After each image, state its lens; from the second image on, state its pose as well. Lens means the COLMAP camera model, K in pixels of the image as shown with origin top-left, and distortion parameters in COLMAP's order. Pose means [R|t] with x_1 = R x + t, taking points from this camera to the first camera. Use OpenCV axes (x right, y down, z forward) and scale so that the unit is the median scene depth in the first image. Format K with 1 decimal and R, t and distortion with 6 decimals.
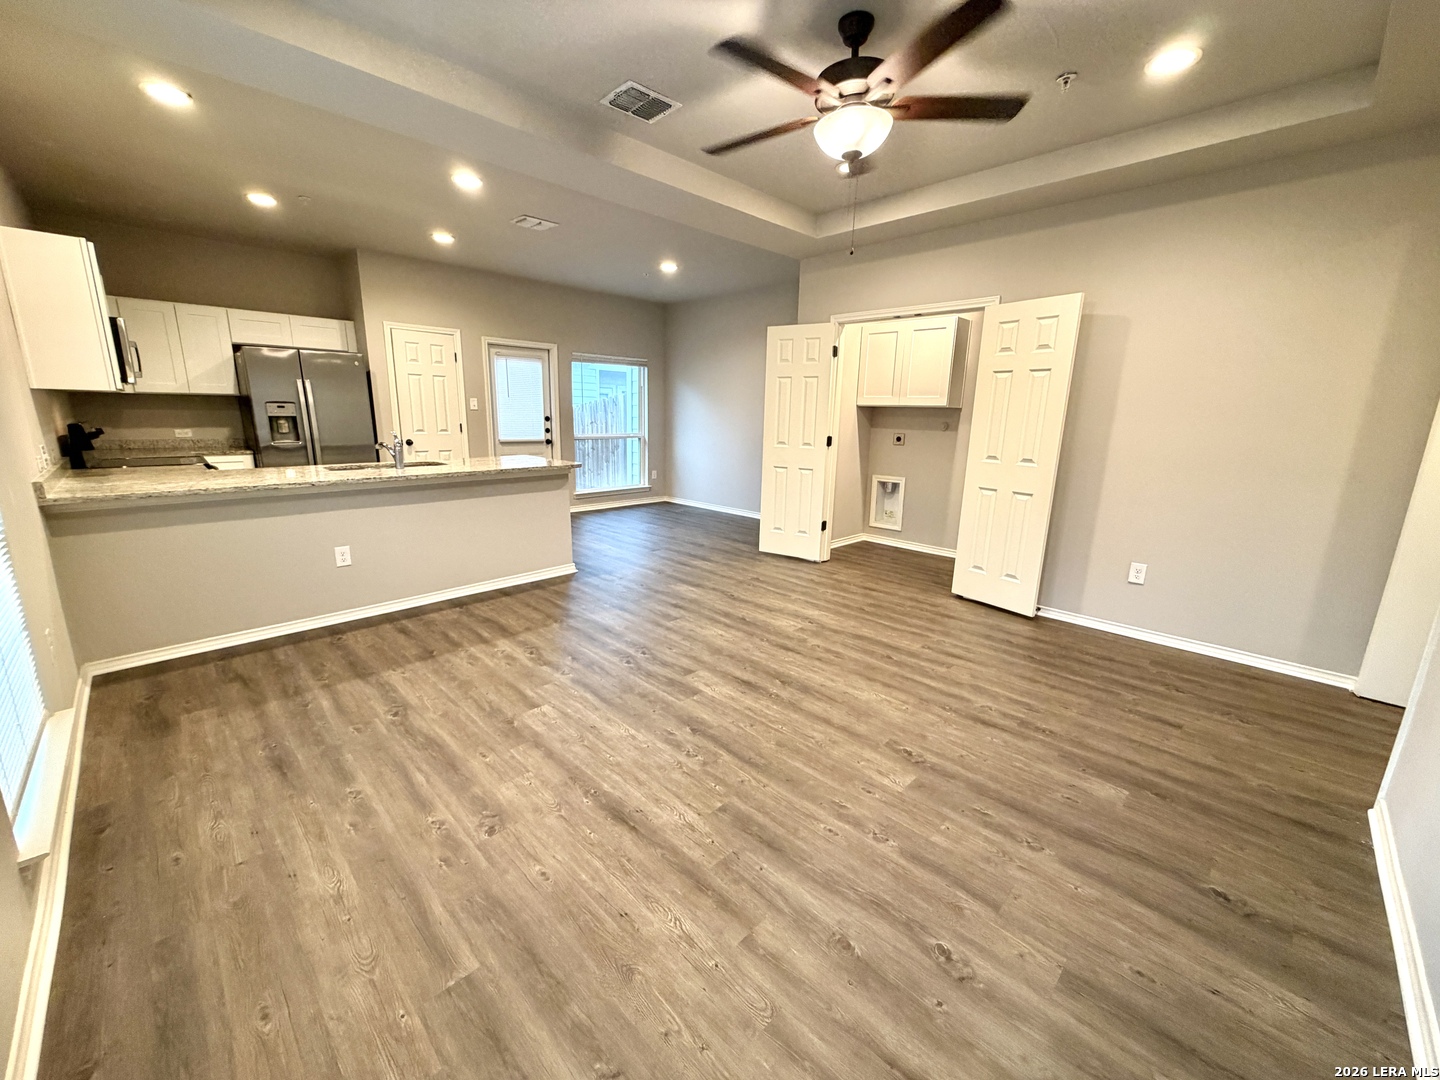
lens RADIAL K [[570.2, 0, 716.6], [0, 570.2, 539.9], [0, 0, 1]] dist [-0.001404, -0.000082]
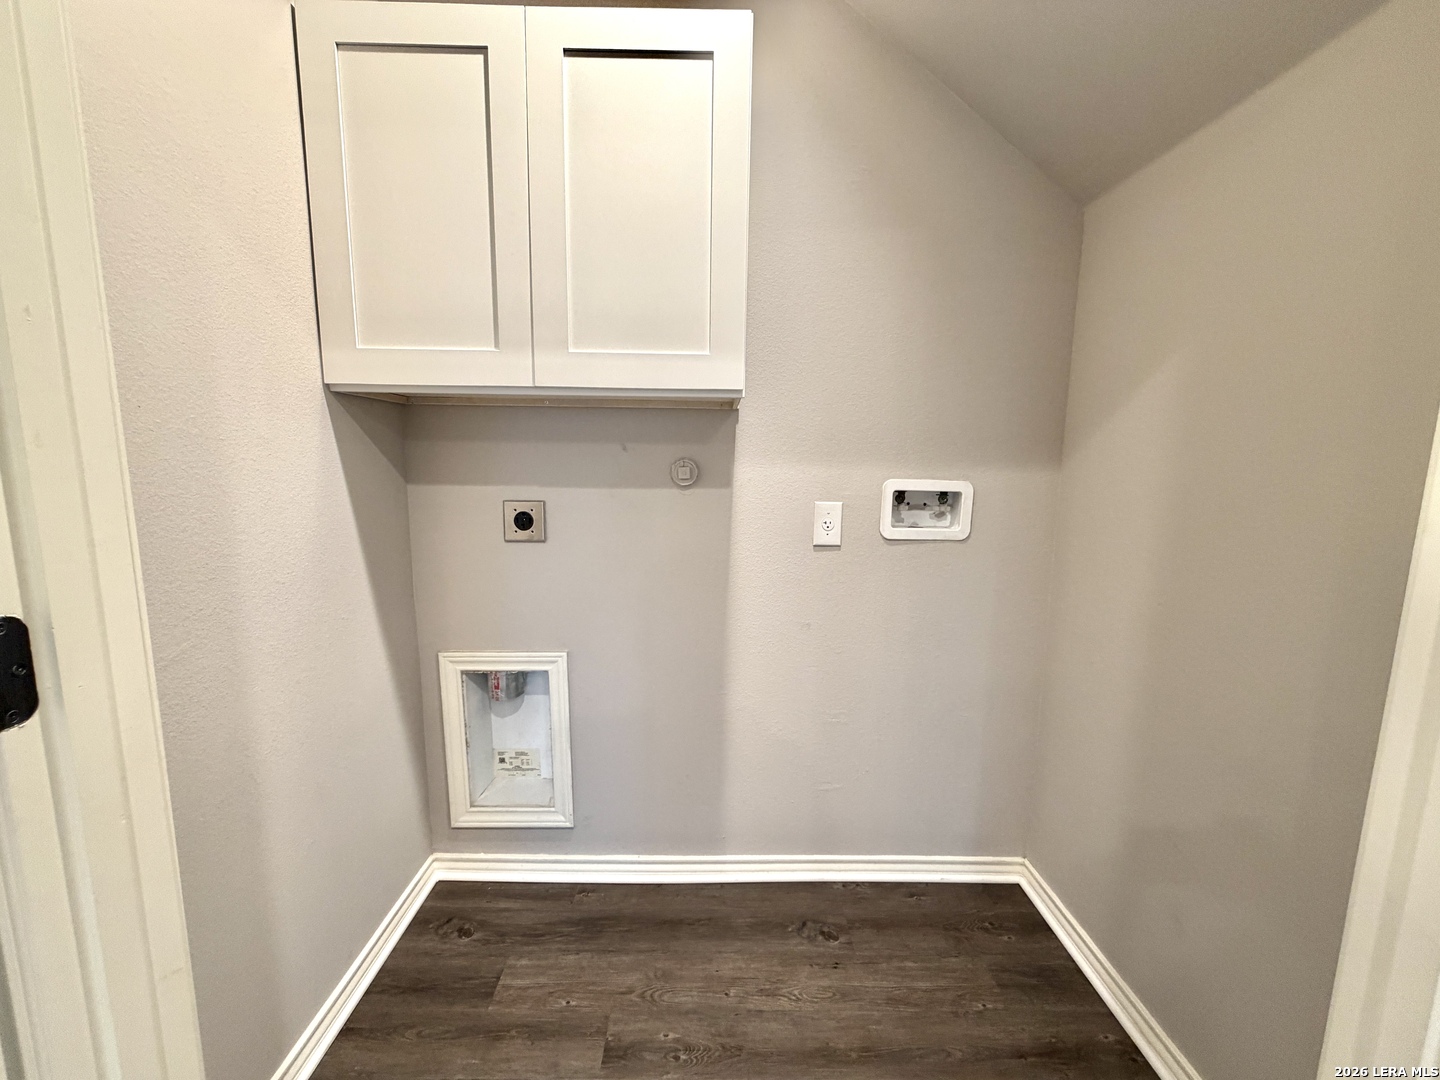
lens RADIAL K [[570.2, 0, 716.6], [0, 570.2, 539.9], [0, 0, 1]] dist [-0.001404, -0.000082]
pose [[0.702473, -0.115416, 0.702290, 0.188866], [0.161601, 0.986856, 0.000539, -0.151869], [-0.693121, 0.113112, 0.711891, 0.733584]]
